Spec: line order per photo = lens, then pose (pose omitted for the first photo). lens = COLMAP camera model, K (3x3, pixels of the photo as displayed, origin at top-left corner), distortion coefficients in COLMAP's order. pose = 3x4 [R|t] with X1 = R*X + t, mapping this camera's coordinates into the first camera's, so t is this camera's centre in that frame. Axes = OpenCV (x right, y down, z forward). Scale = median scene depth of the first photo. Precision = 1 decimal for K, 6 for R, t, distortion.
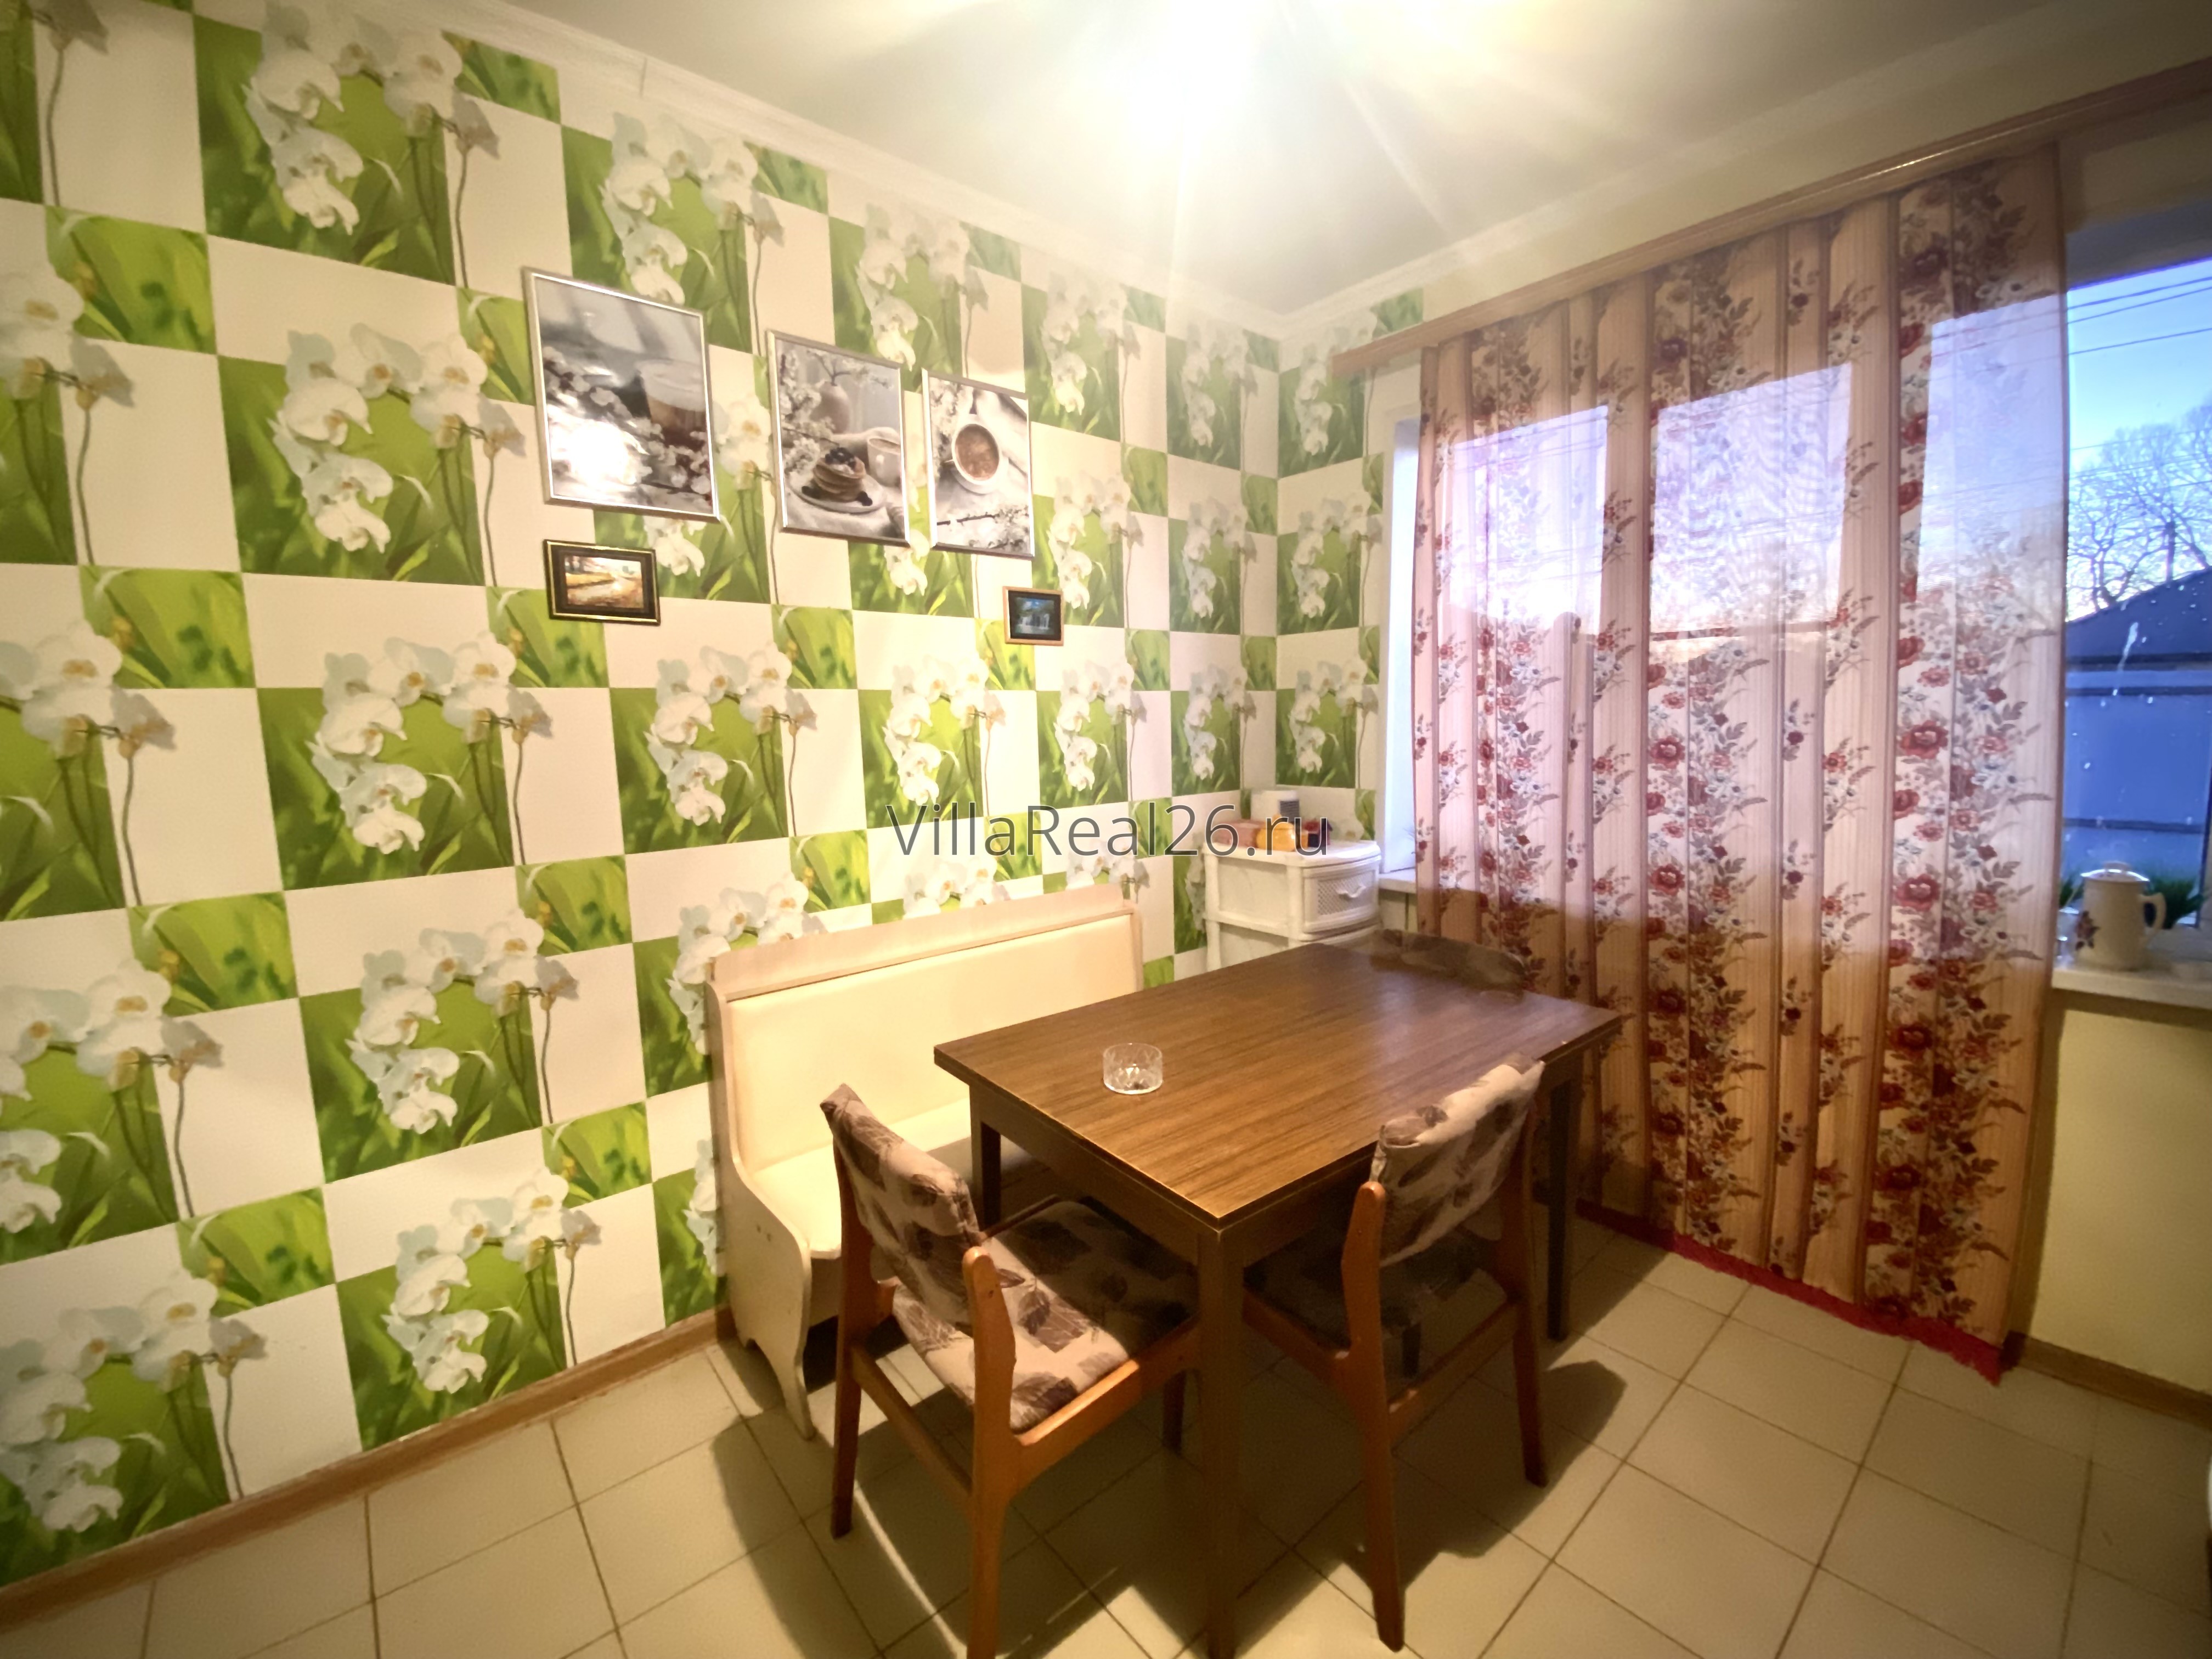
lens RADIAL K [[894.1, 0, 1094.4], [0, 894.1, 805.7], [0, 0, 1]] dist [0.010090, -0.012366]
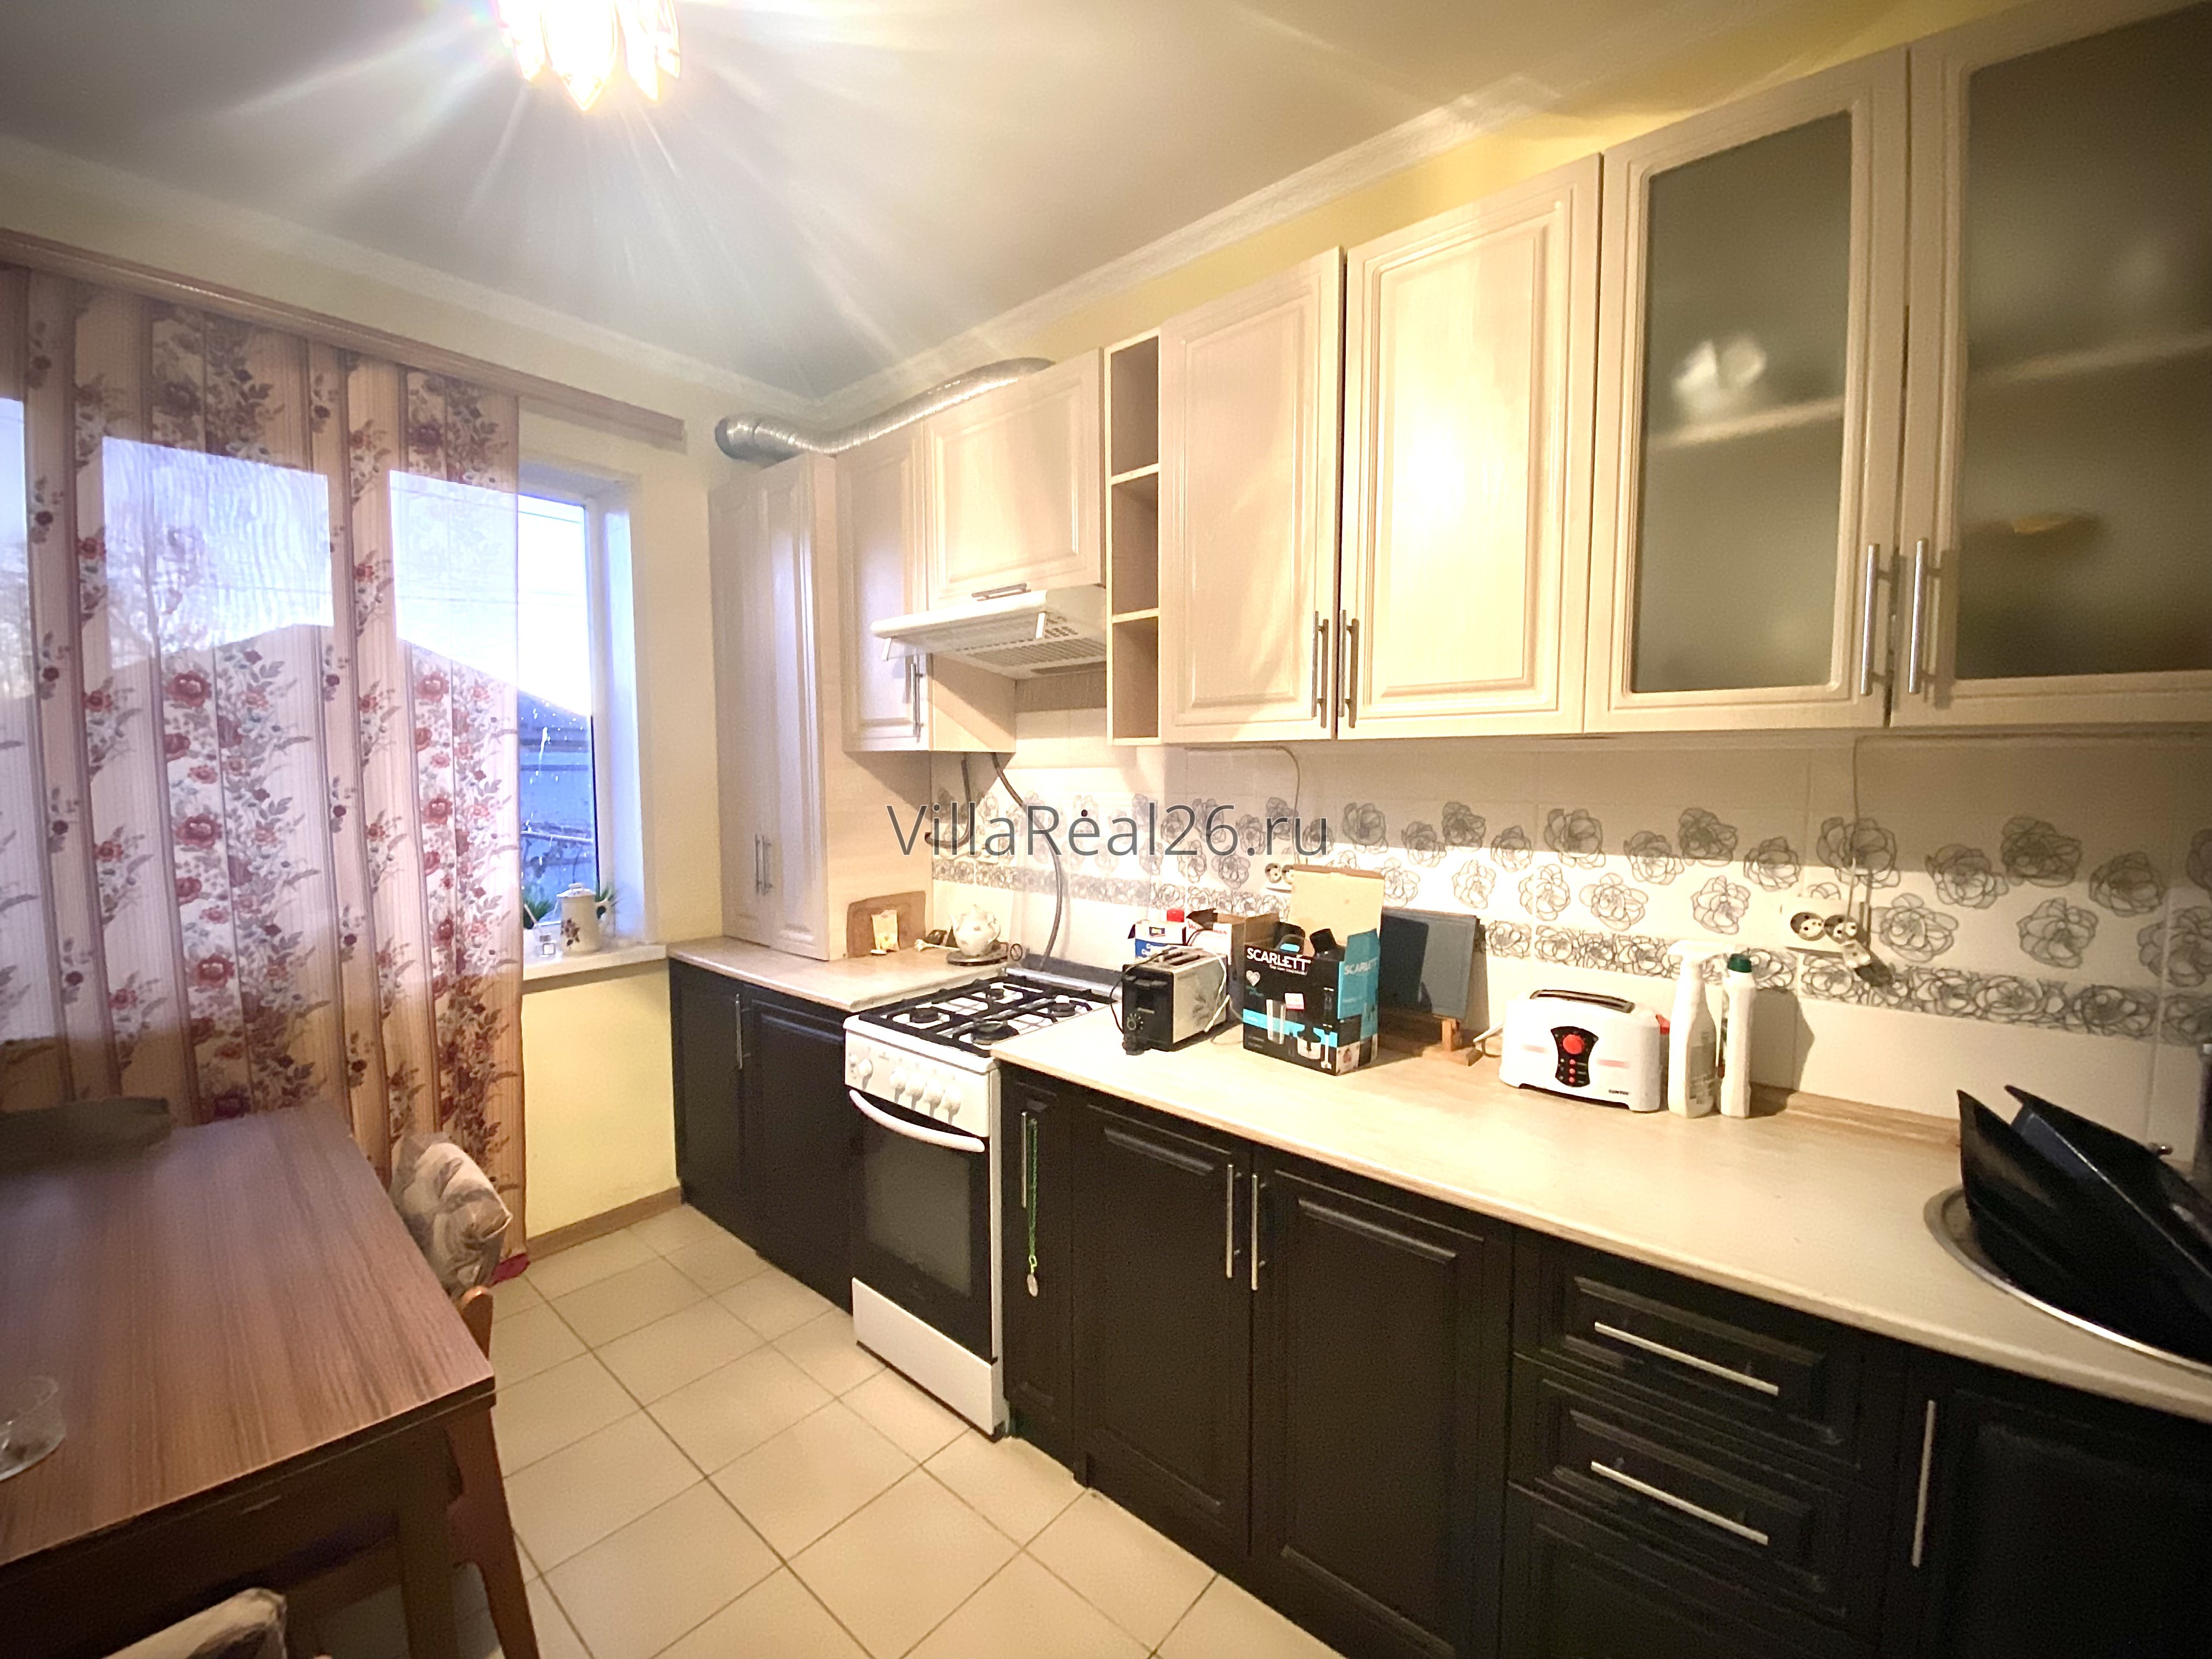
lens RADIAL K [[894.1, 0, 1094.6], [0, 894.1, 822.0], [0, 0, 1]] dist [0.010090, -0.012366]
pose [[-0.146190, -0.036053, 0.988599, -0.382410], [0.099283, 0.993755, 0.050922, -0.025553], [-0.984262, 0.105596, -0.141698, 0.241616]]
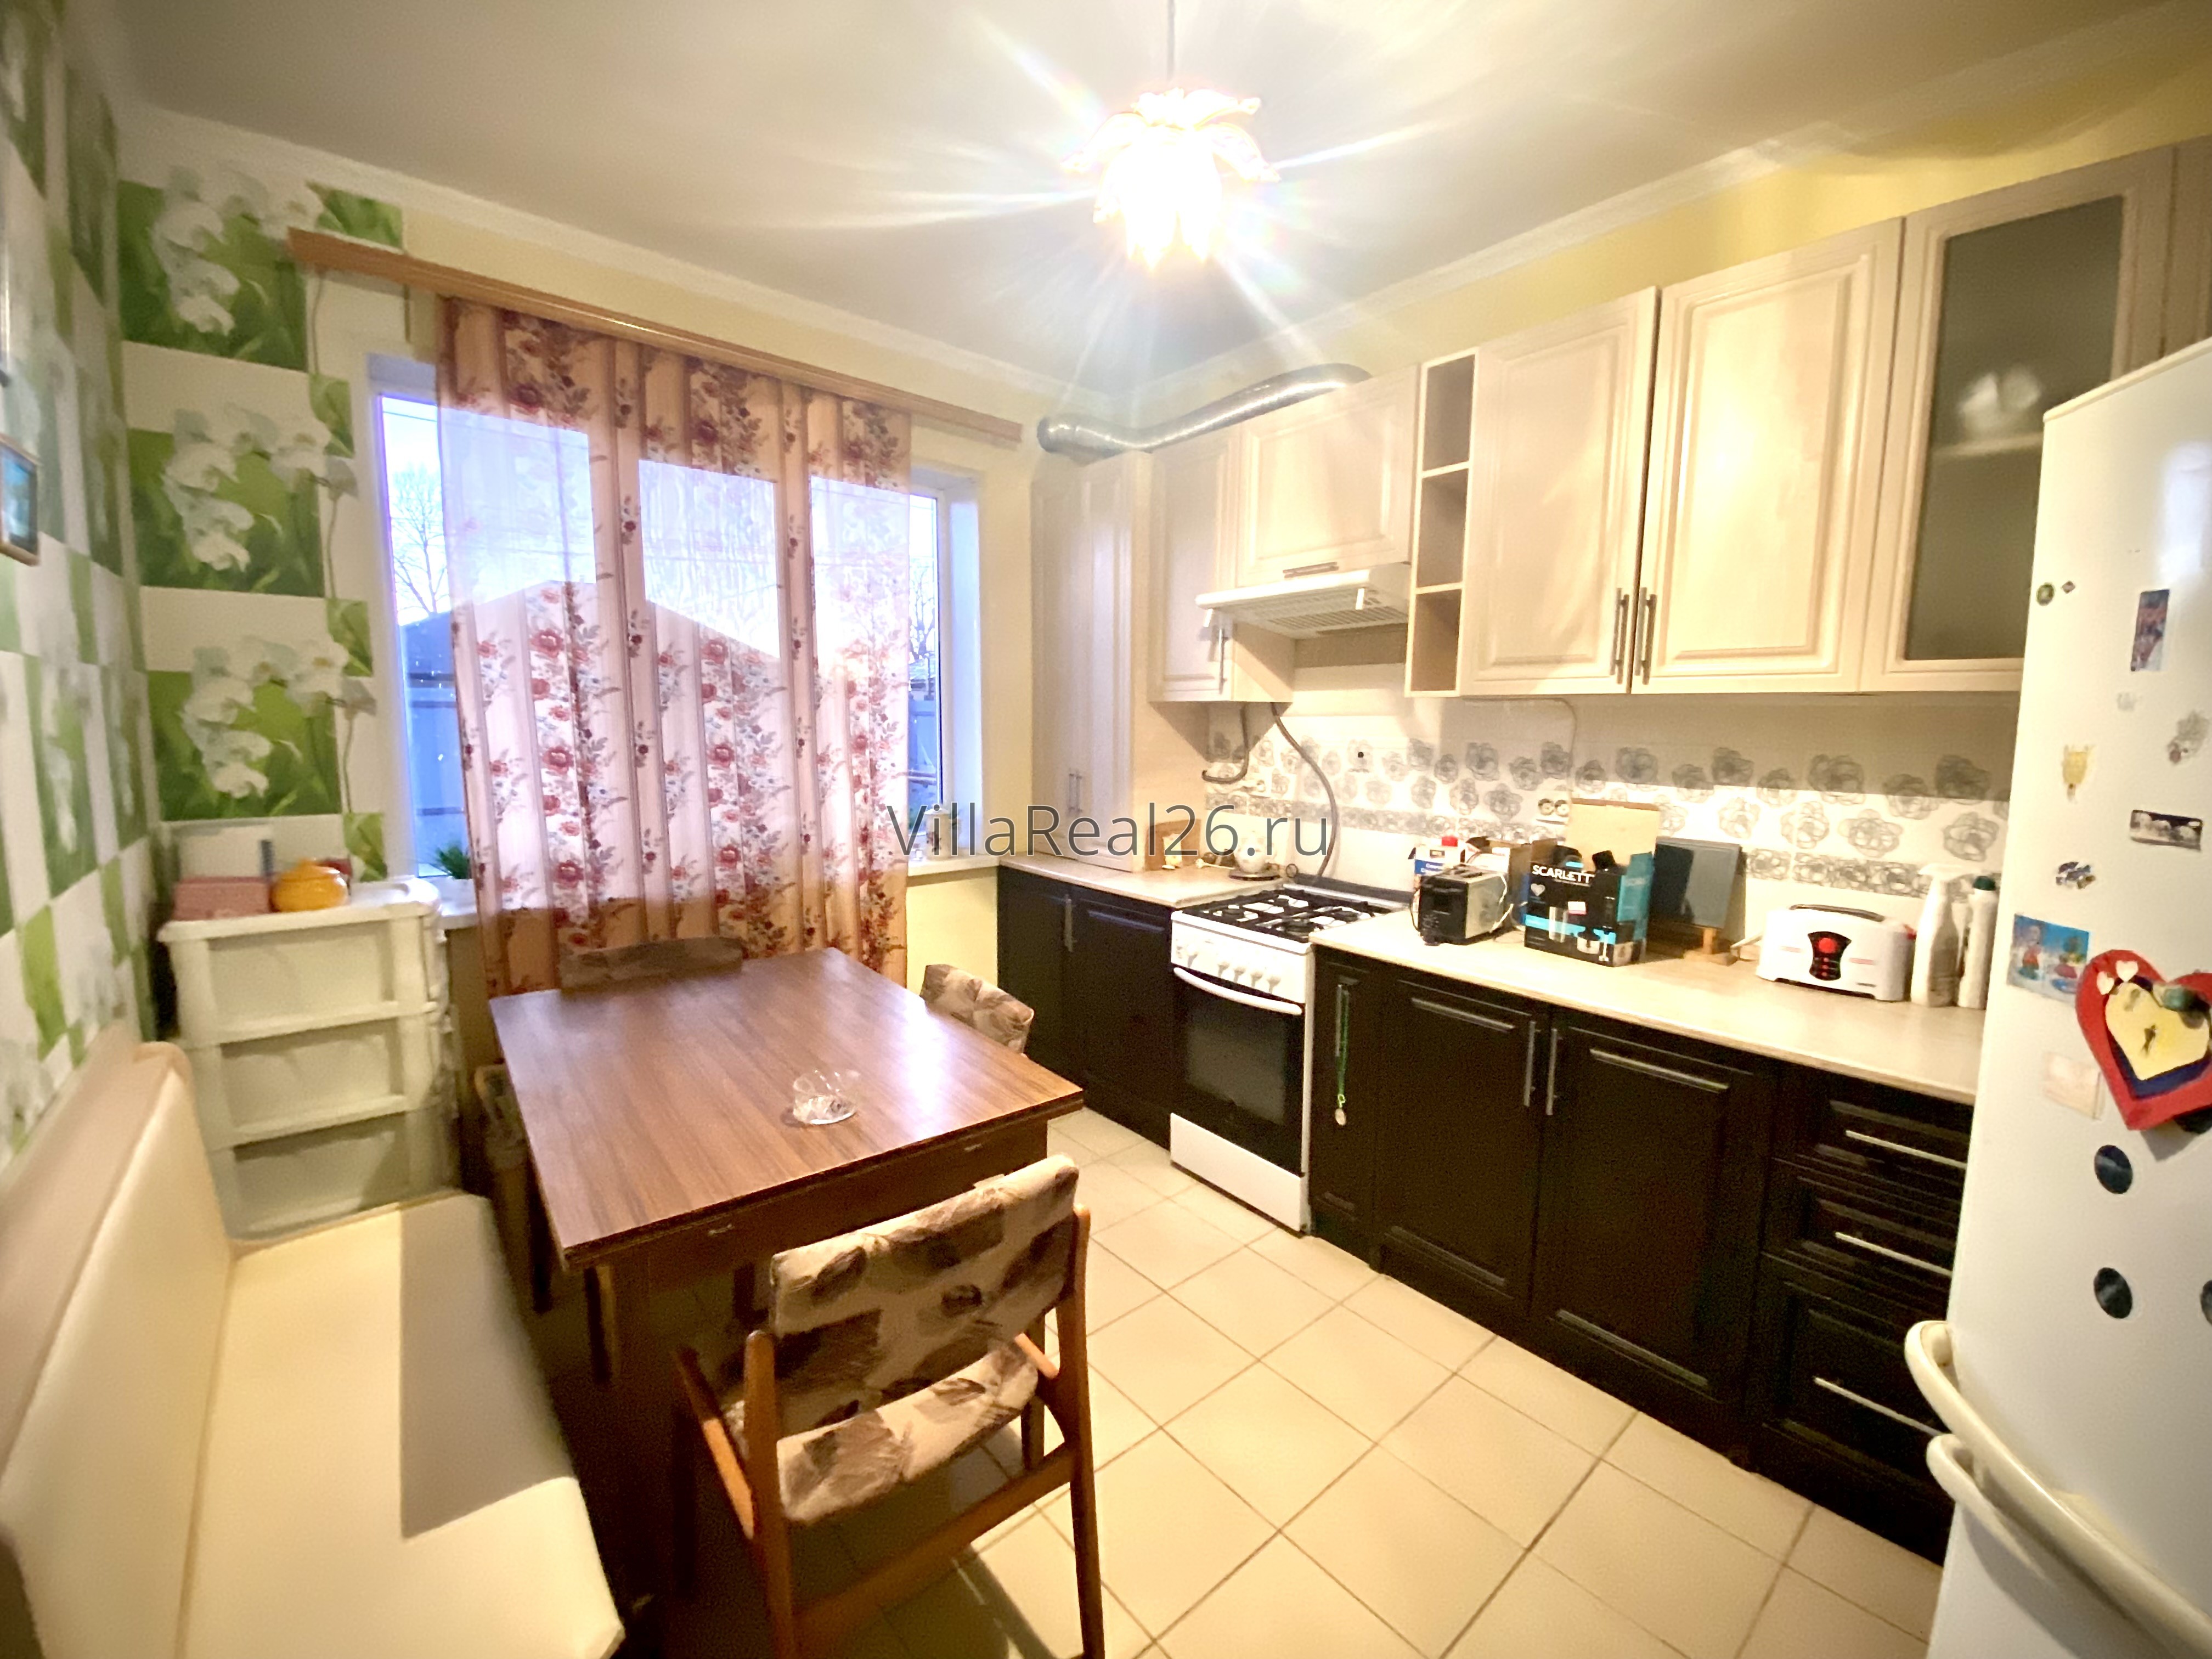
lens RADIAL K [[894.1, 0, 1097.0], [0, 894.1, 823.5], [0, 0, 1]] dist [0.010090, -0.012366]
pose [[0.012206, -0.094933, 0.995409, -0.608613], [0.085115, 0.991969, 0.093561, -0.037395], [-0.996296, 0.083583, 0.020188, 0.468650]]
